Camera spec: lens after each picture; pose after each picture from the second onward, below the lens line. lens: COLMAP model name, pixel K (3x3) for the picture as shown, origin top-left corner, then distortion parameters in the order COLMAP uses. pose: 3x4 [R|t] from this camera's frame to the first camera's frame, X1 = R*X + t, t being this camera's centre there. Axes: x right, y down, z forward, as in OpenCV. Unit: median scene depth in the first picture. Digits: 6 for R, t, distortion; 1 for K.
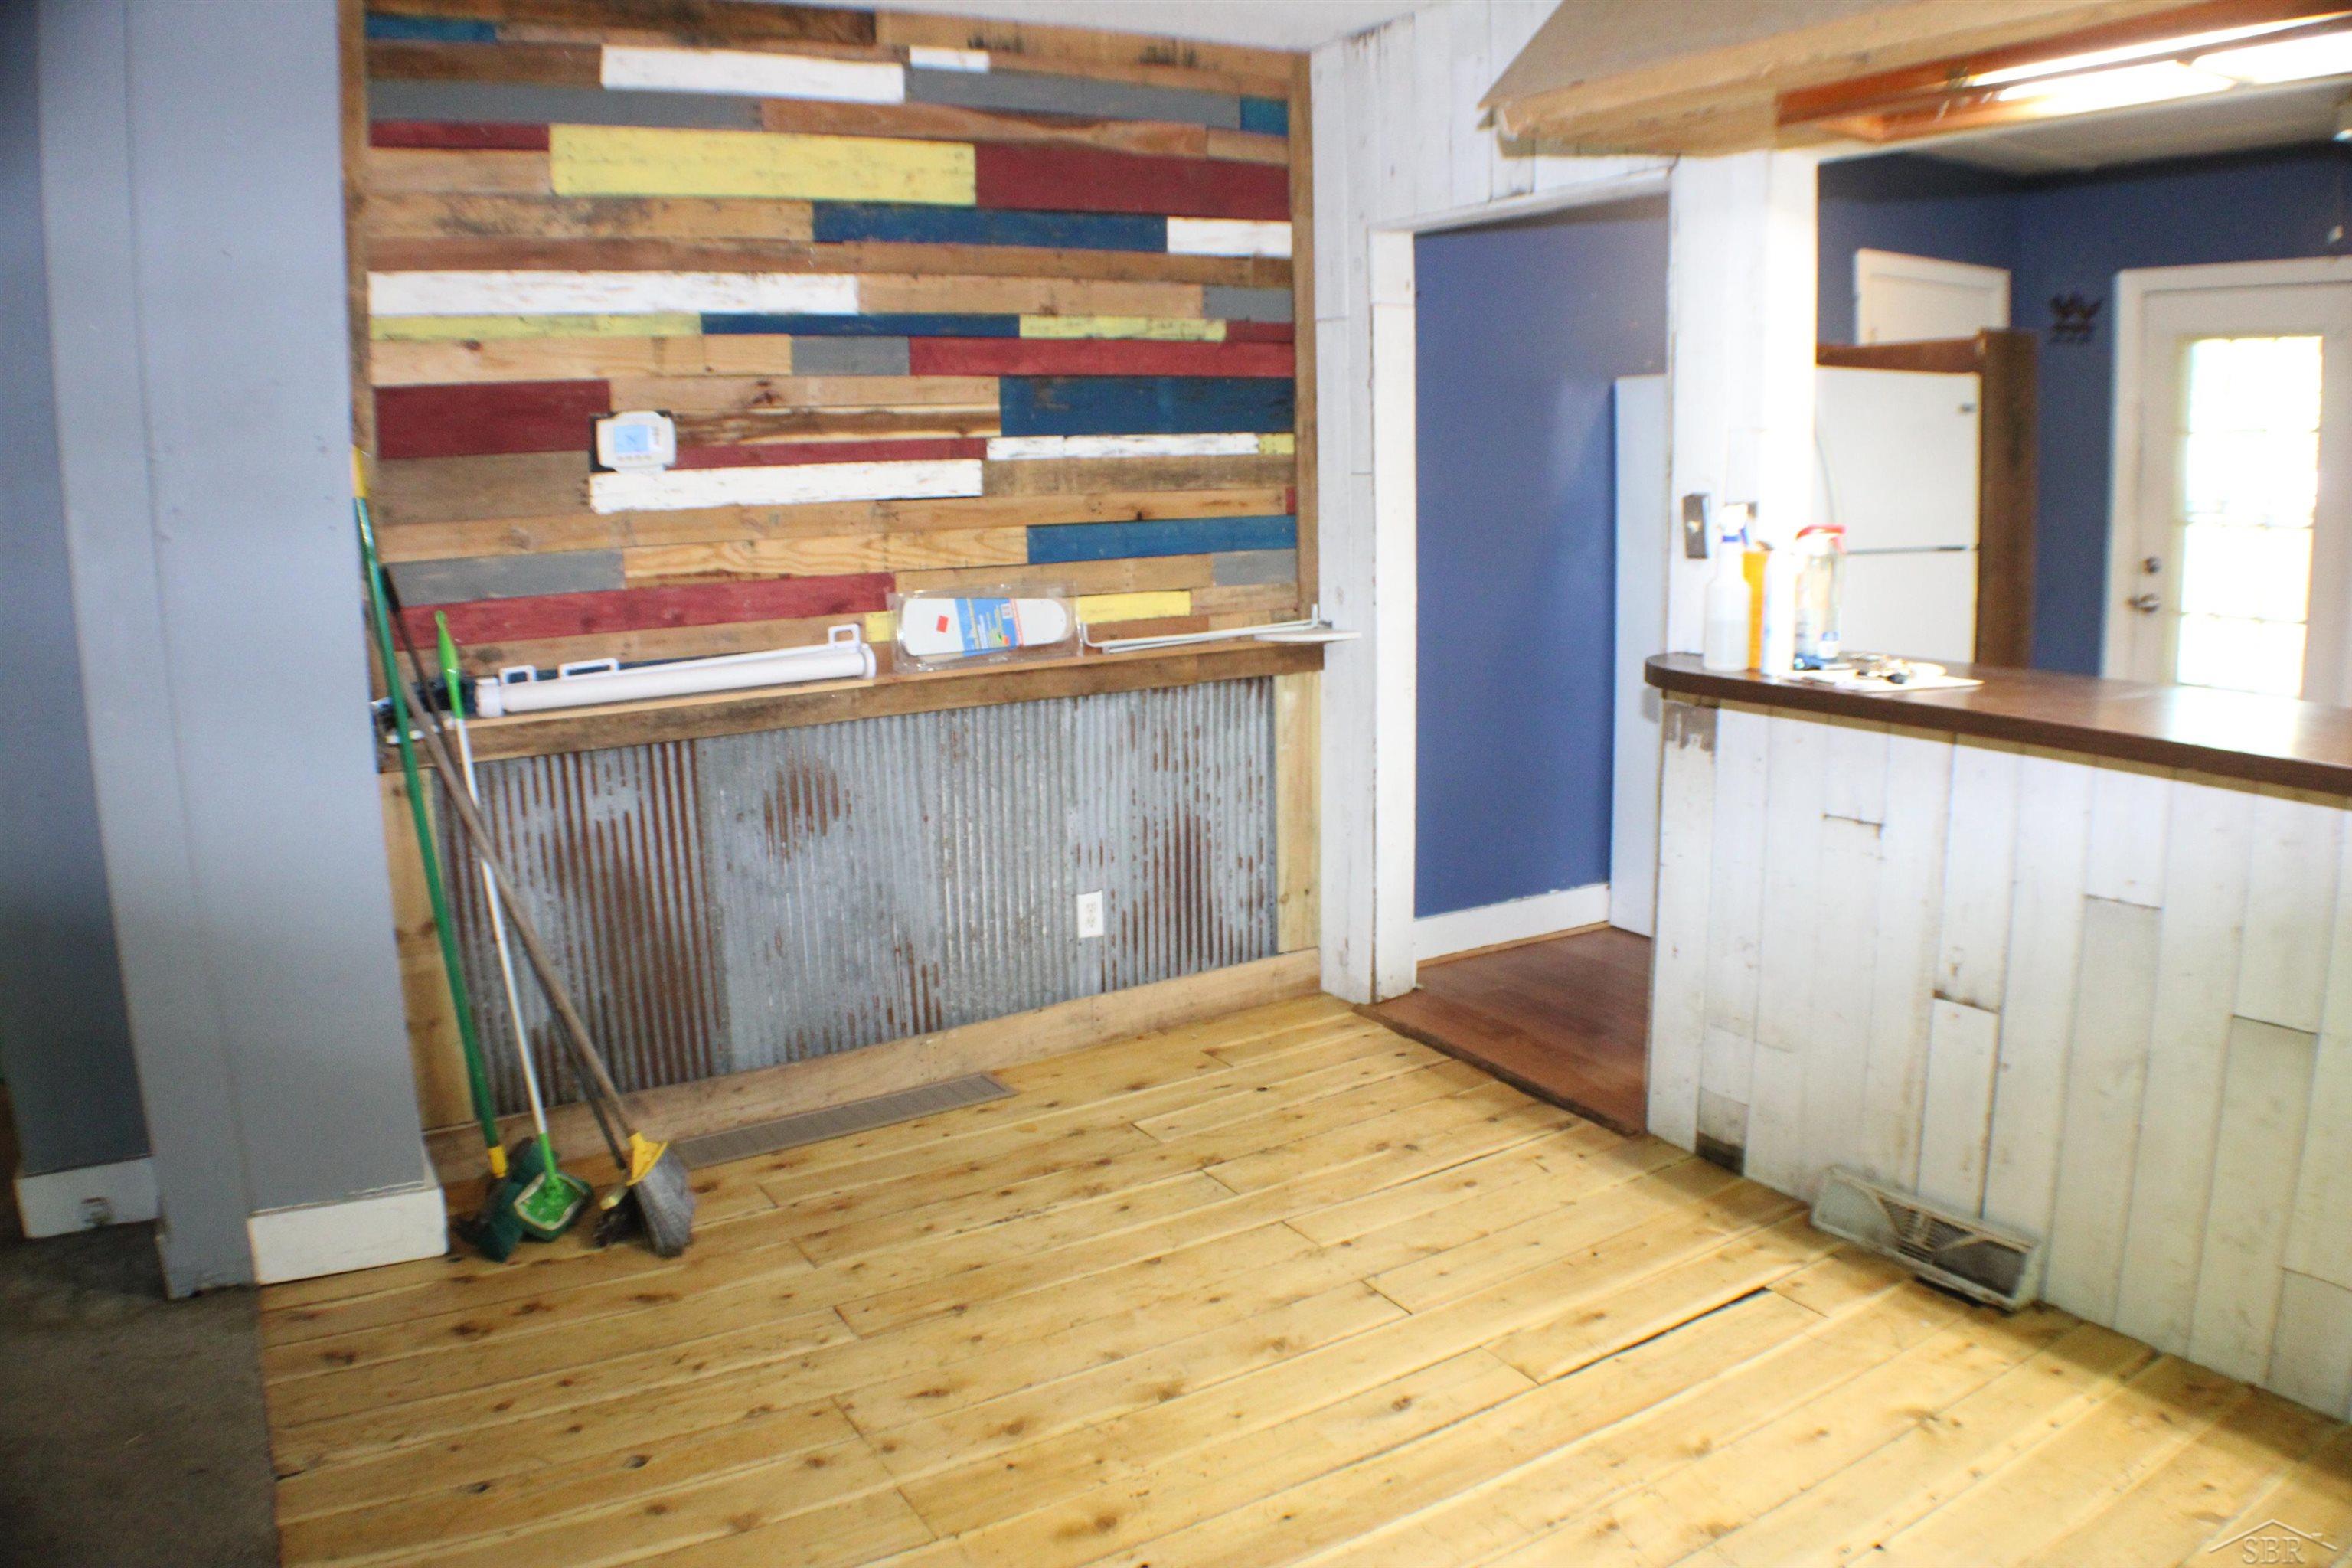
lens RADIAL K [[1671.4, 0, 1192.7], [0, 1671.4, 792.5], [0, 0, 1]] dist [-0.222268, 0.084202]
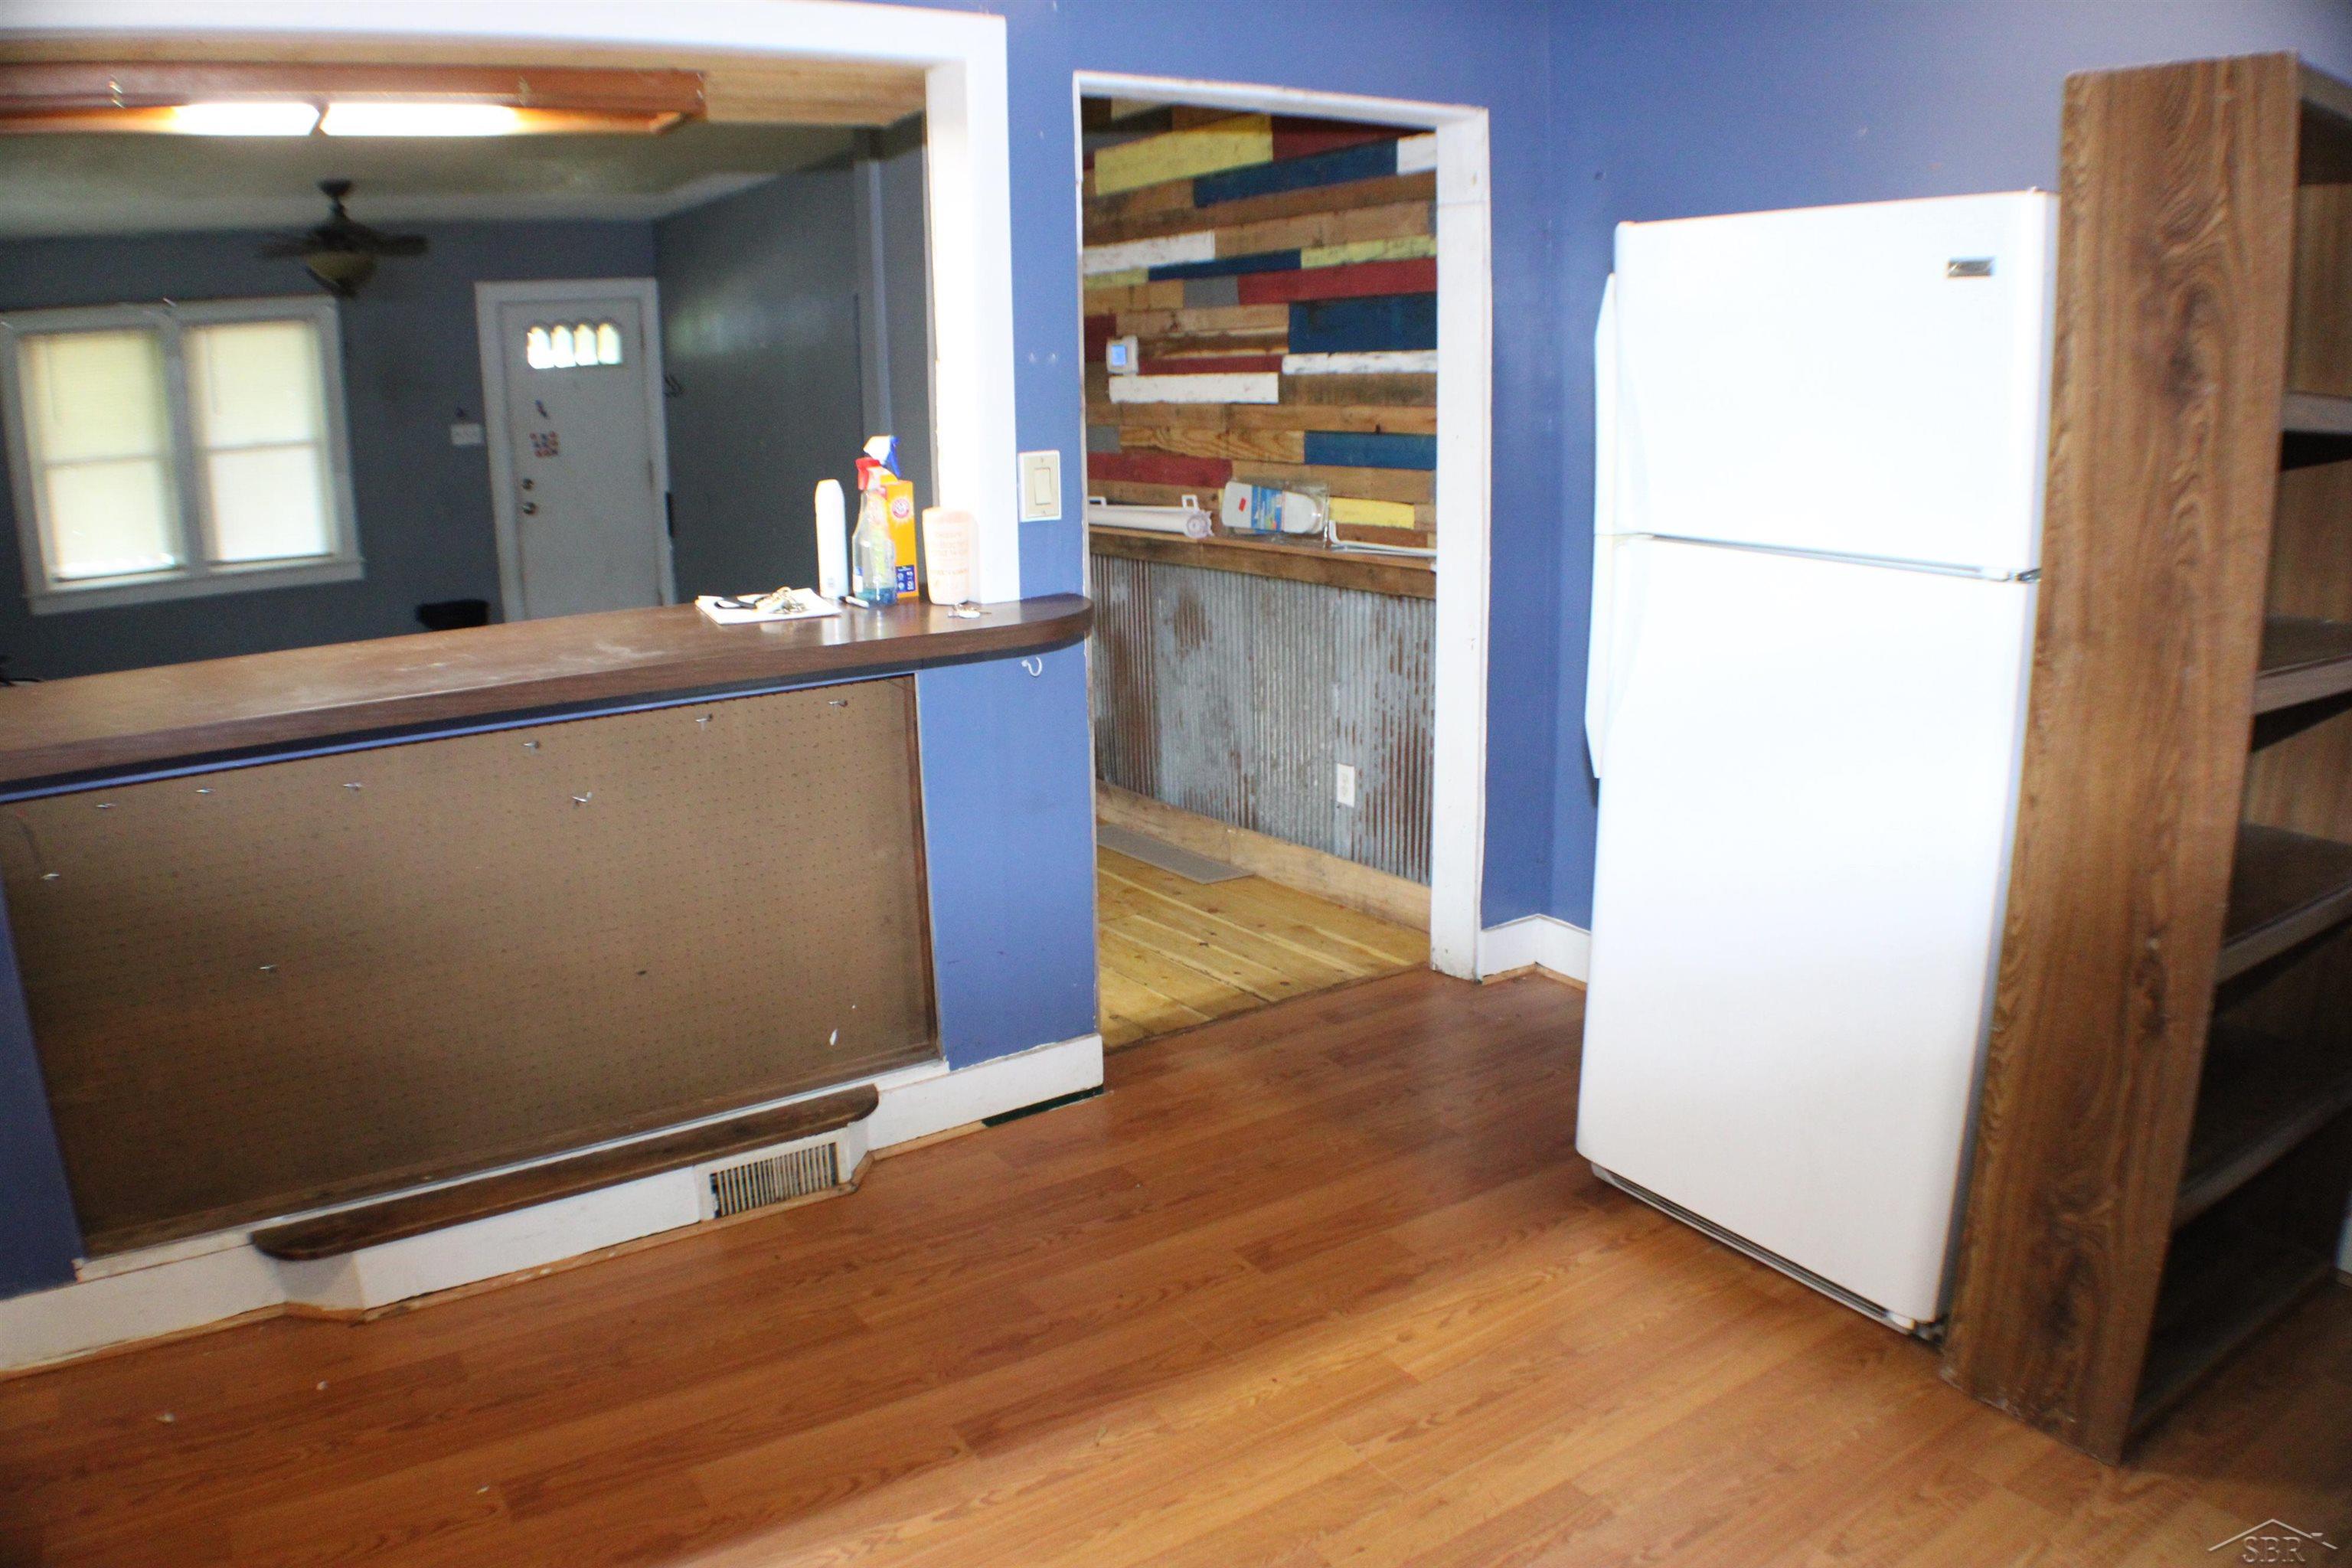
lens RADIAL K [[1671.4, 0, 1192.7], [0, 1671.4, 792.5], [0, 0, 1]] dist [-0.222268, 0.084202]
pose [[0.050841, 0.261418, -0.963886, 1.102985], [-0.173426, 0.952782, 0.249259, -0.198665], [0.983534, 0.154490, 0.093777, 0.872669]]
